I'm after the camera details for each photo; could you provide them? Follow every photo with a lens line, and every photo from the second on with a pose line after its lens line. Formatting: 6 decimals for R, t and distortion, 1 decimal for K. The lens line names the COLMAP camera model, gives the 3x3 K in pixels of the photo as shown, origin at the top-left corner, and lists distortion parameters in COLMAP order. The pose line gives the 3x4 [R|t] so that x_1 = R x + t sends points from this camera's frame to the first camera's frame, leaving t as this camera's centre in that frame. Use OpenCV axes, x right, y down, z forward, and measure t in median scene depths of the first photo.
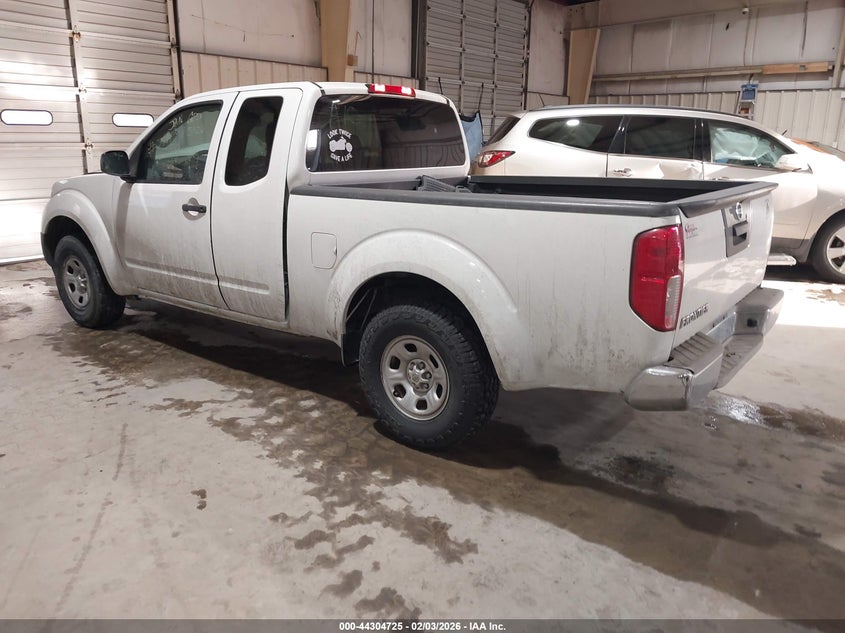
lens RADIAL K [[665.1, 0, 422.5], [0, 665.1, 316.5], [0, 0, 1]] dist [0.004072, -0.002512]
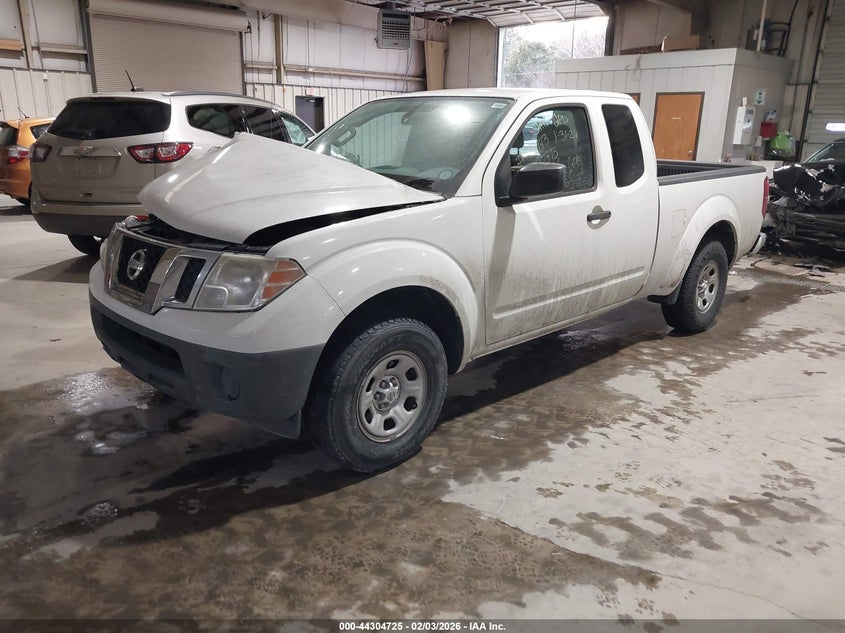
lens RADIAL K [[665.1, 0, 422.5], [0, 665.1, 316.5], [0, 0, 1]] dist [0.004072, -0.002512]
pose [[0.131459, -0.273914, 0.952728, -1.396339], [0.239156, 0.941444, 0.237671, -0.329517], [-0.962041, 0.196607, 0.189269, 1.134535]]
